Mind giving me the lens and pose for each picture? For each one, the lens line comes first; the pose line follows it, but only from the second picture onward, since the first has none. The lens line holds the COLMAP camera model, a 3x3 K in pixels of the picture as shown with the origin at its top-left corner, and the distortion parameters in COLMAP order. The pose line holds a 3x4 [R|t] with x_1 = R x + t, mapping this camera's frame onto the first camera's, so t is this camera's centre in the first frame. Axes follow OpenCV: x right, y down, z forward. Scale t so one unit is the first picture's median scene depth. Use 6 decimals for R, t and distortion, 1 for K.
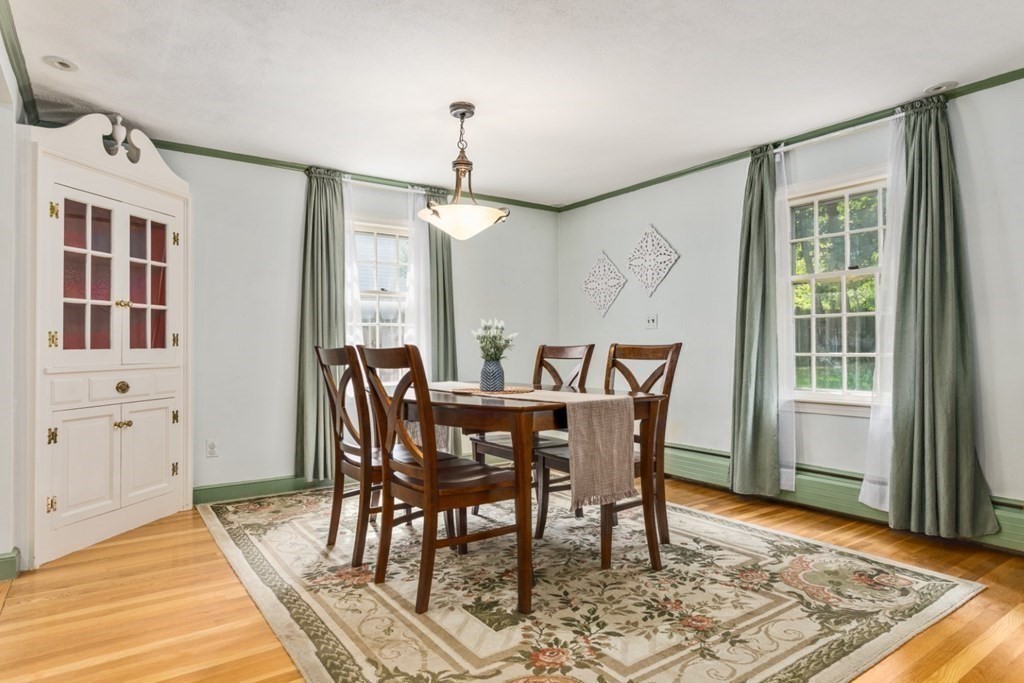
lens RADIAL K [[594.5, 0, 515.7], [0, 594.5, 344.1], [0, 0, 1]] dist [-0.003218, -0.000187]
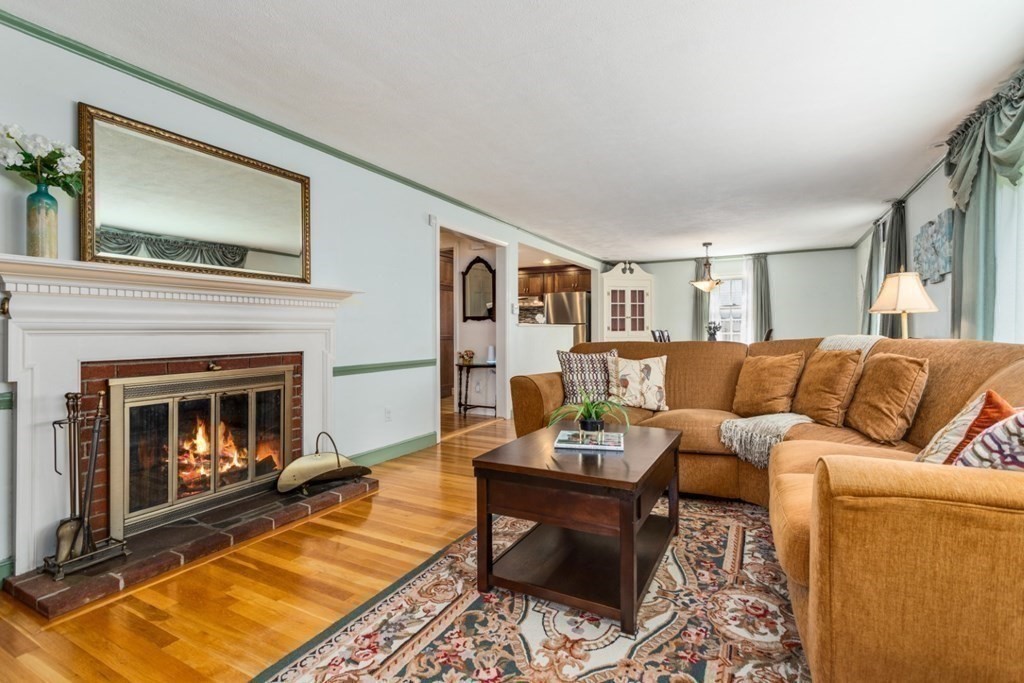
lens RADIAL K [[485.1, 0, 522.3], [0, 485.1, 333.7], [0, 0, 1]] dist [0.000805, -0.000002]
pose [[0.464626, 0.006582, -0.885483, 1.551708], [0.009255, 0.999882, 0.012289, -0.016899], [0.885459, -0.013905, 0.464510, -0.832263]]
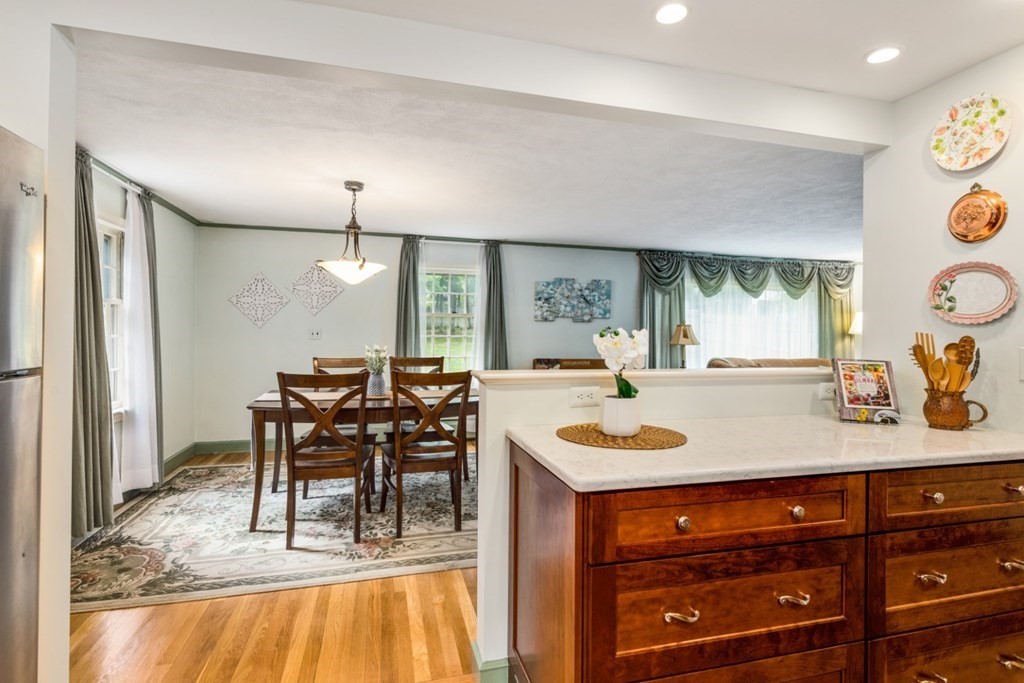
lens RADIAL K [[507.1, 0, 516.2], [0, 507.1, 331.7], [0, 0, 1]] dist [-0.006584, 0.003502]
pose [[0.334993, 0.004803, 0.942208, -1.064086], [-0.017512, 0.999846, 0.001129, -0.079281], [-0.942058, -0.016878, 0.335026, 0.282938]]
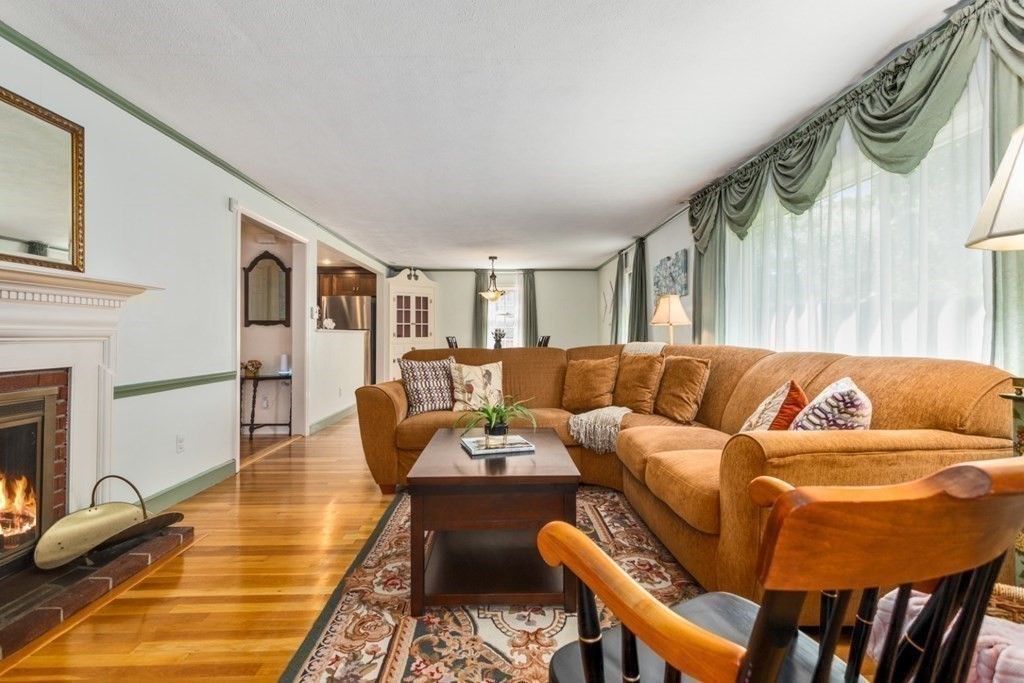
lens RADIAL K [[485.1, 0, 522.8], [0, 485.1, 335.4], [0, 0, 1]] dist [0.000805, -0.000002]
pose [[0.842322, 0.002213, -0.538971, 1.401703], [0.002253, 0.999968, 0.007627, -0.023467], [0.538970, -0.007639, 0.842290, -1.019303]]
